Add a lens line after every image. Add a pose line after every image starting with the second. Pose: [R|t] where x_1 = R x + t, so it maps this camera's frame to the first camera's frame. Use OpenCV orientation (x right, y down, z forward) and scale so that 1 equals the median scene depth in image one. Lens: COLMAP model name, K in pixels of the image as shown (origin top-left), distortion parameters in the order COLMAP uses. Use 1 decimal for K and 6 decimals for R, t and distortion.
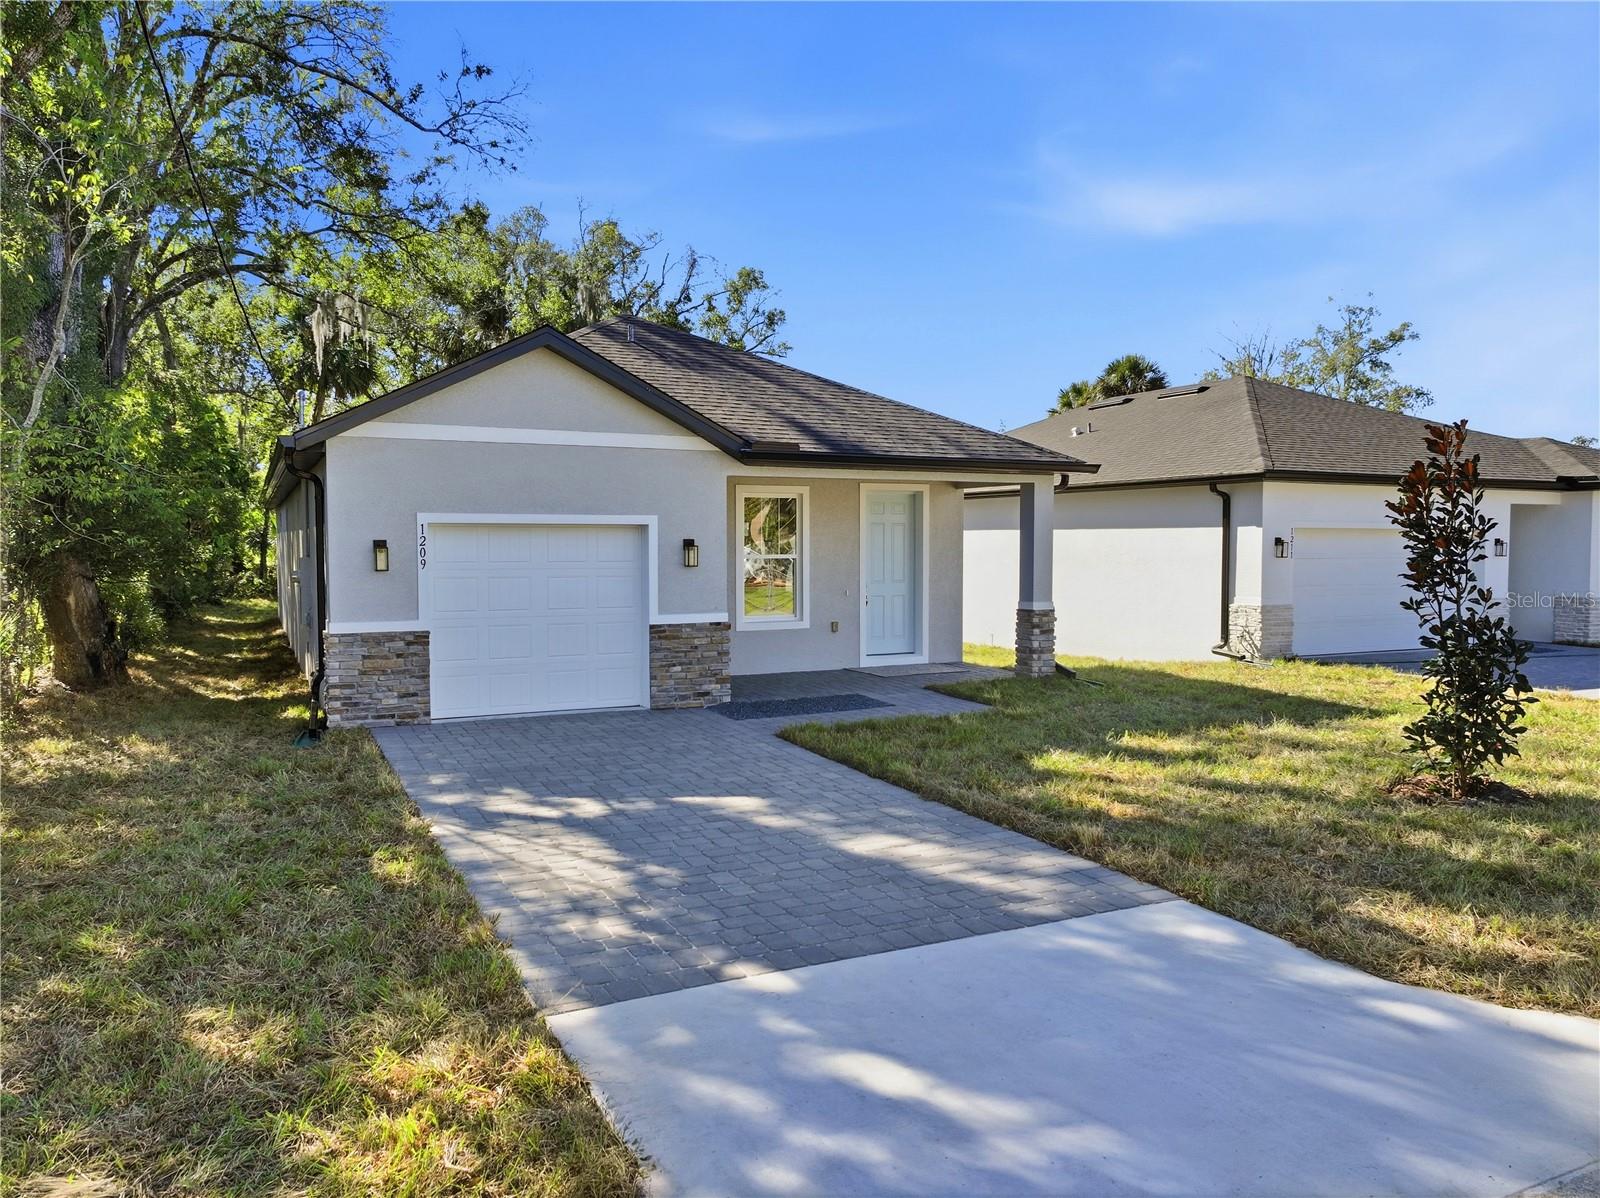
lens RADIAL K [[1126.0, 0, 797.1], [0, 1126.0, 596.5], [0, 0, 1]] dist [0.003711, 0.004353]
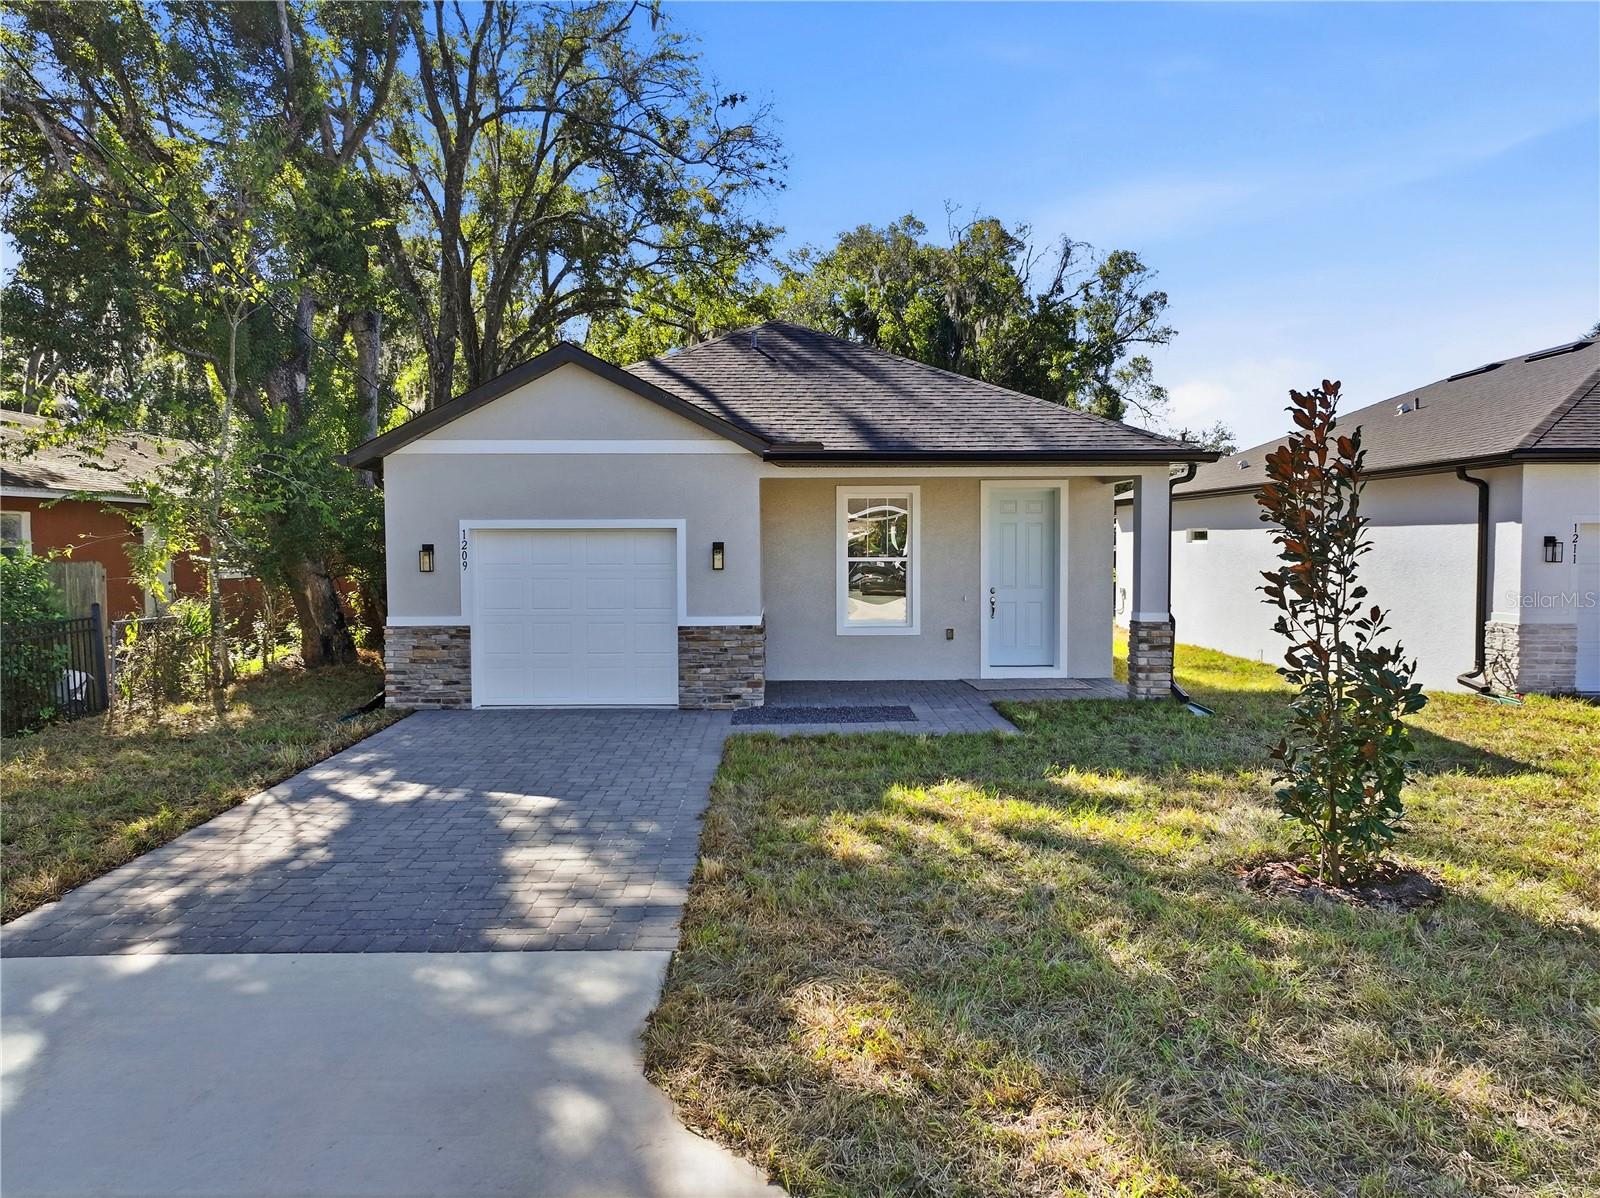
lens RADIAL K [[1126.0, 0, 797.1], [0, 1126.0, 596.5], [0, 0, 1]] dist [0.003711, 0.004353]
pose [[0.906775, 0.016985, -0.421273, 0.429043], [-0.017092, 0.999848, 0.003522, -0.007874], [0.421269, 0.004006, 0.906927, 0.127447]]
